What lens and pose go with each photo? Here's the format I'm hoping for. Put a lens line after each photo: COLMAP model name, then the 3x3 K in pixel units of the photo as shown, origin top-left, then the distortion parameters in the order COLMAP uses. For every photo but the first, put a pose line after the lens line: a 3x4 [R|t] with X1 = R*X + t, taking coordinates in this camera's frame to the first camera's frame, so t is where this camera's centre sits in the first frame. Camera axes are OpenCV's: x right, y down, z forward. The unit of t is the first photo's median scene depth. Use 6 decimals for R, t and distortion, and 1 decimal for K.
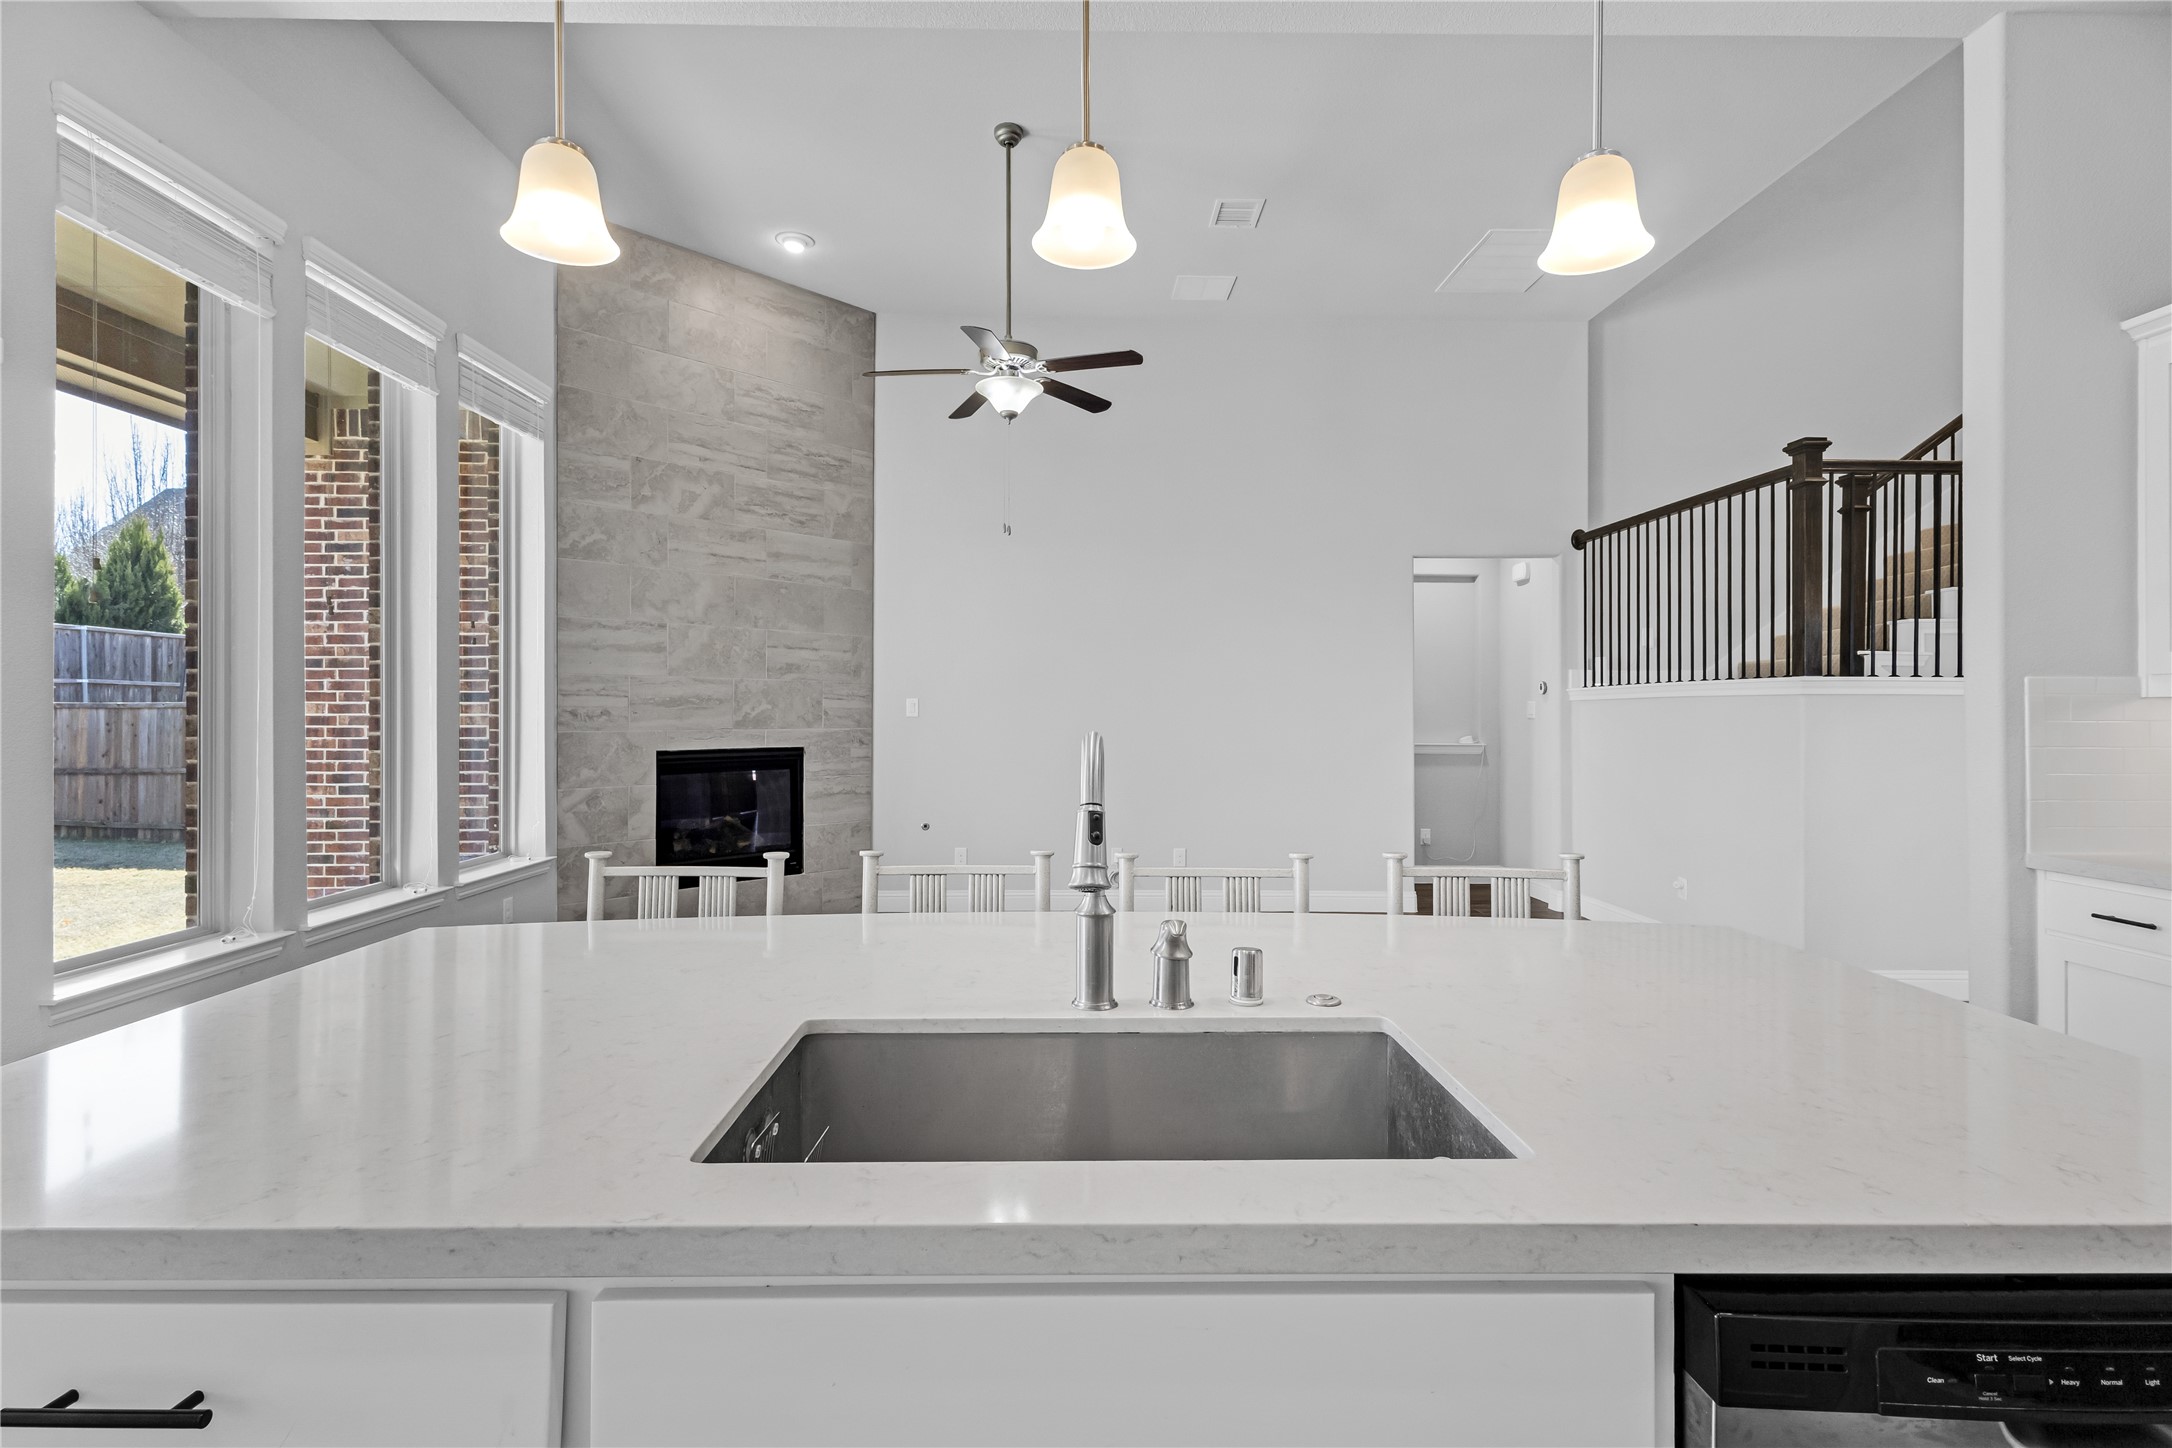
lens RADIAL K [[1009.7, 0, 1088.6], [0, 1009.7, 713.3], [0, 0, 1]] dist [0.002123, 0.002577]
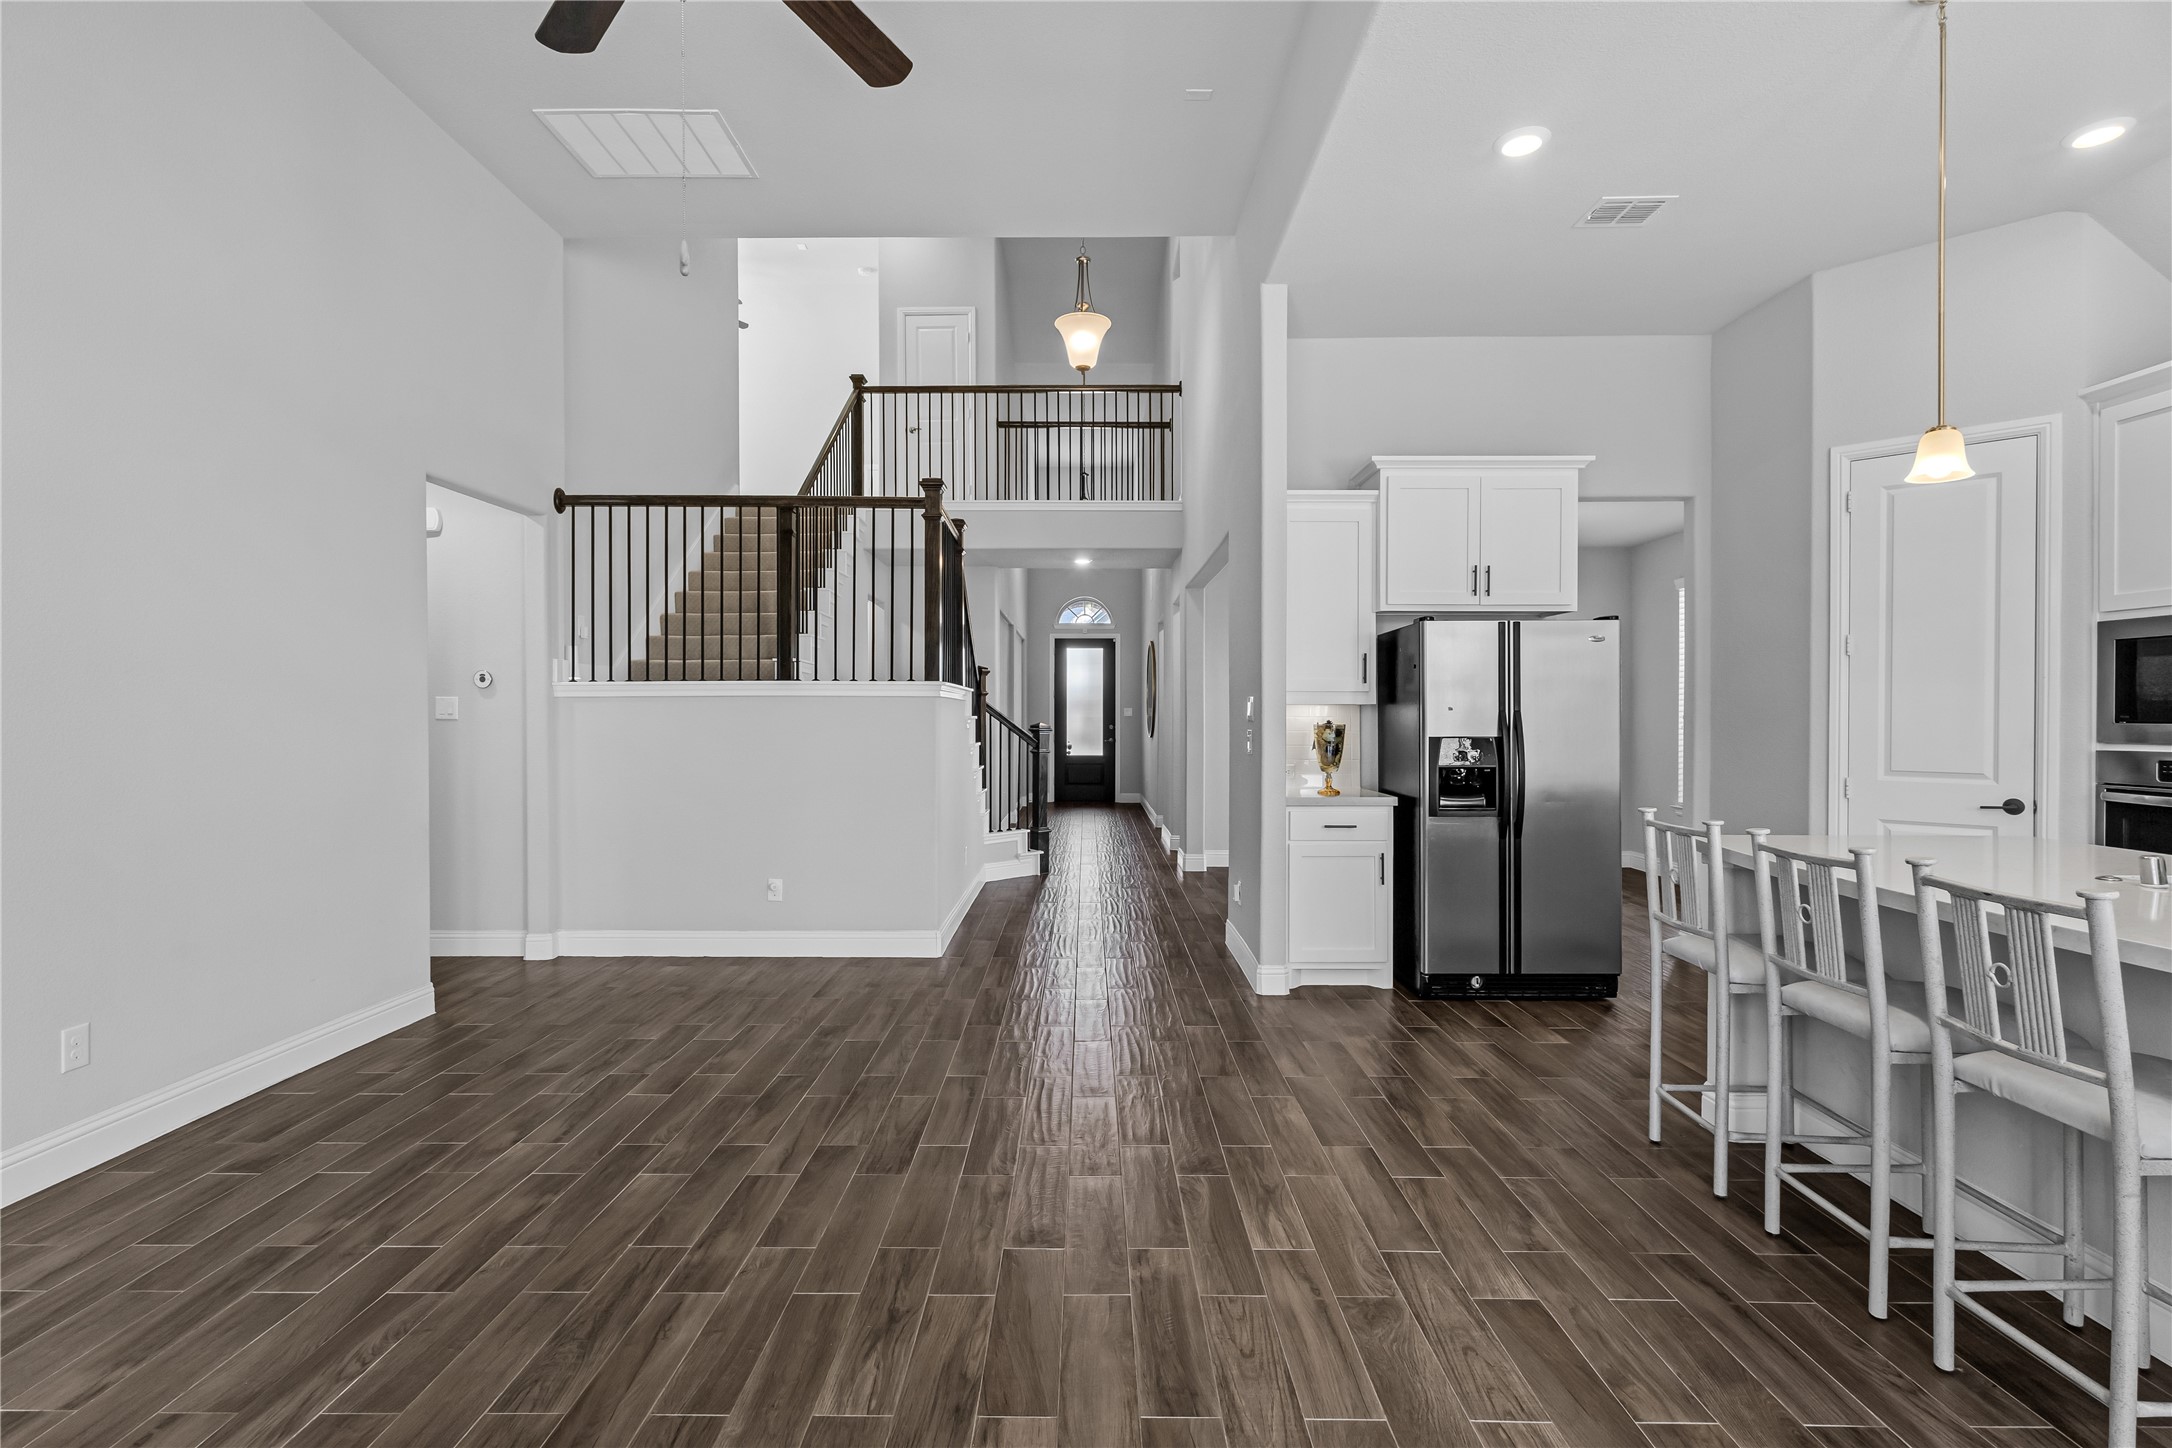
lens RADIAL K [[1009.7, 0, 1072.6], [0, 1009.7, 721.2], [0, 0, 1]] dist [0.002123, 0.002577]
pose [[0.030057, -0.009557, 0.999502, -0.365145], [-0.000846, 0.999954, 0.009587, -0.001357], [-0.999548, -0.001134, 0.030047, 0.633806]]
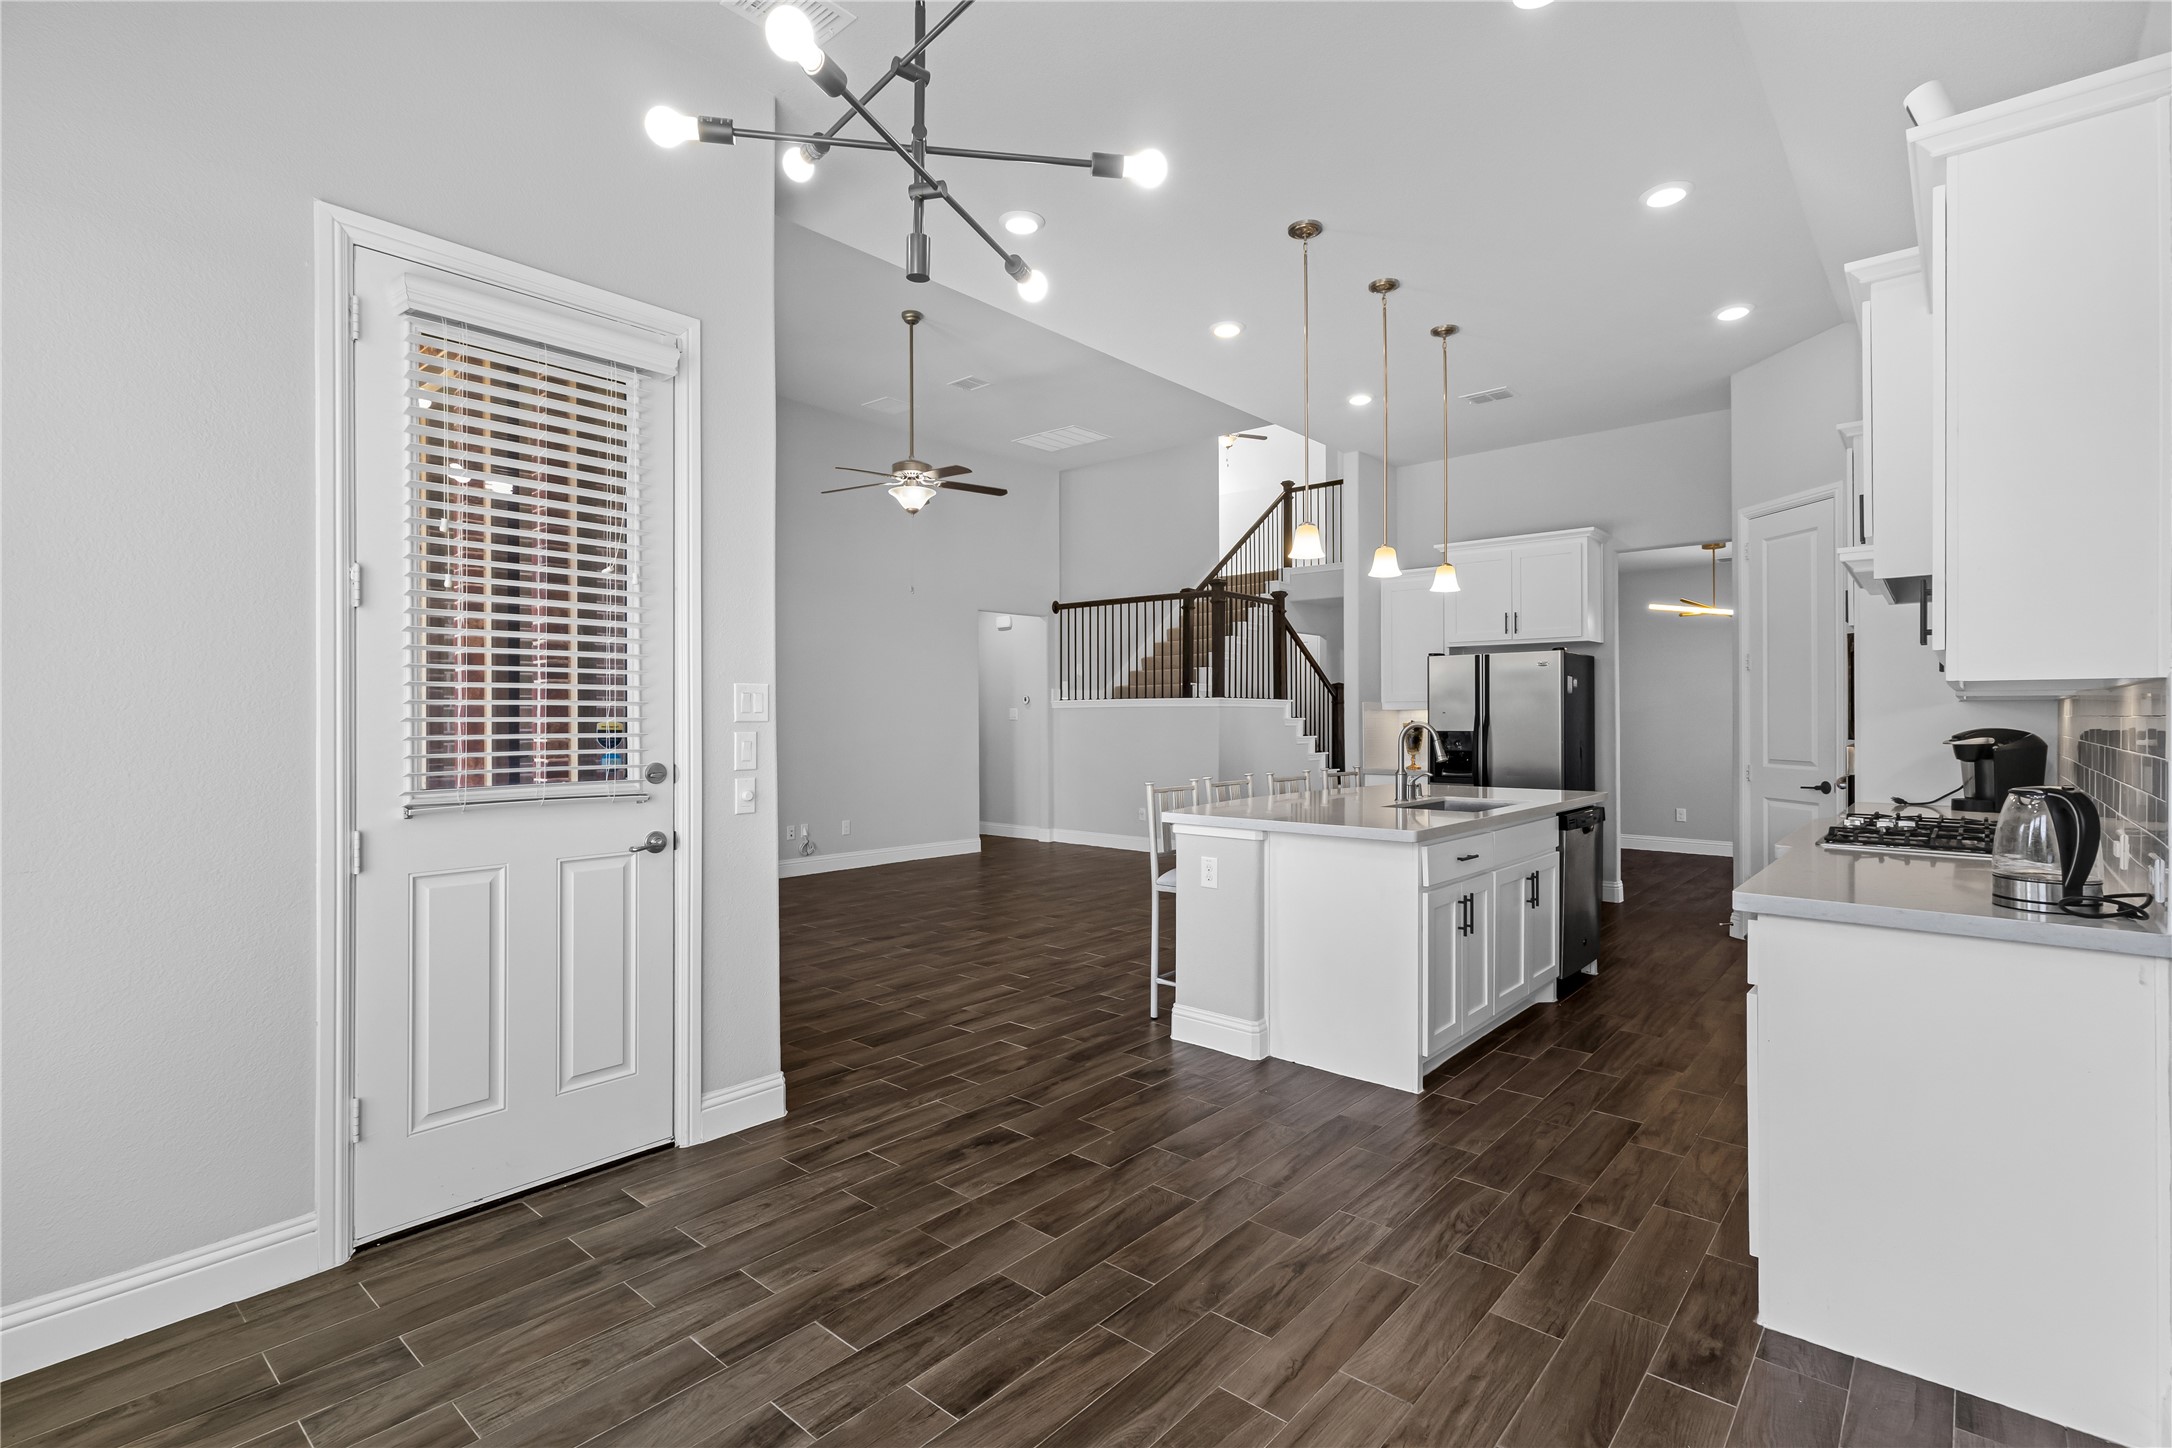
lens RADIAL K [[1009.7, 0, 1088.4], [0, 1009.7, 712.0], [0, 0, 1]] dist [0.002123, 0.002577]
pose [[0.672229, 0.001531, 0.740341, -0.744241], [0.001947, 0.999991, -0.003836, -0.000897], [-0.740340, 0.004021, 0.672220, -0.120614]]
